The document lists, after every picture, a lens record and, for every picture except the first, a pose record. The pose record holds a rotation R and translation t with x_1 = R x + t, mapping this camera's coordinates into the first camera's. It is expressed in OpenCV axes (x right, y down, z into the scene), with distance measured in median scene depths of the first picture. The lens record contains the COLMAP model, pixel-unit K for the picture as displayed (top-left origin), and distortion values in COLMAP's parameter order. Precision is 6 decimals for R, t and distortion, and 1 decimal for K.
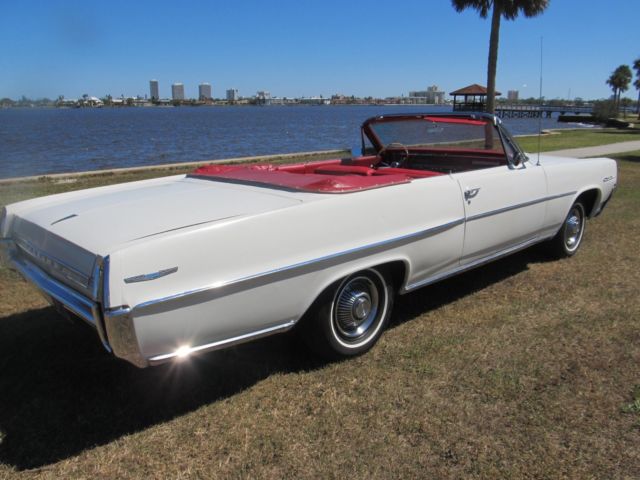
lens RADIAL K [[524.1, 0, 318.7], [0, 524.1, 235.5], [0, 0, 1]] dist [-0.072585, 0.043433]
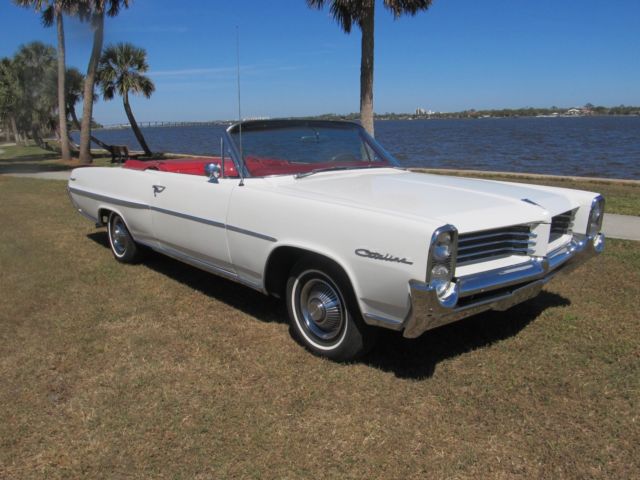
lens RADIAL K [[524.1, 0, 315.7], [0, 524.1, 241.5], [0, 0, 1]] dist [-0.072585, 0.043433]
pose [[-0.023751, 0.225583, -0.973934, 1.502902], [-0.215770, 0.950091, 0.225323, -0.318496], [0.976155, 0.215497, 0.026109, 1.355106]]
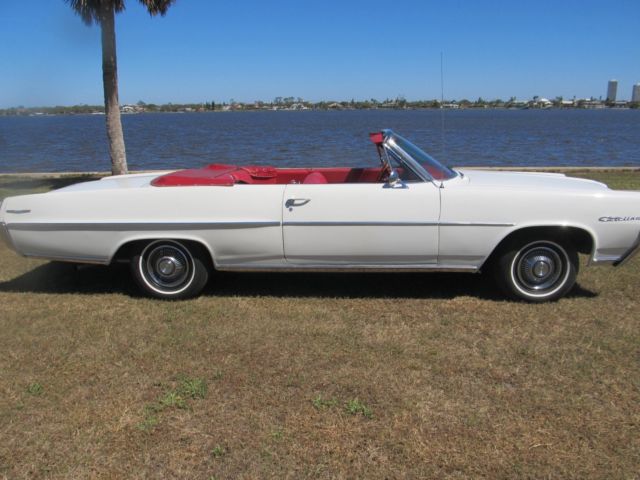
lens RADIAL K [[524.1, 0, 321.9], [0, 524.1, 238.7], [0, 0, 1]] dist [-0.072585, 0.043433]
pose [[0.702046, 0.164136, -0.692958, 1.154192], [-0.162042, 0.984369, 0.068994, -0.090995], [0.693451, 0.063851, 0.717669, 0.210197]]
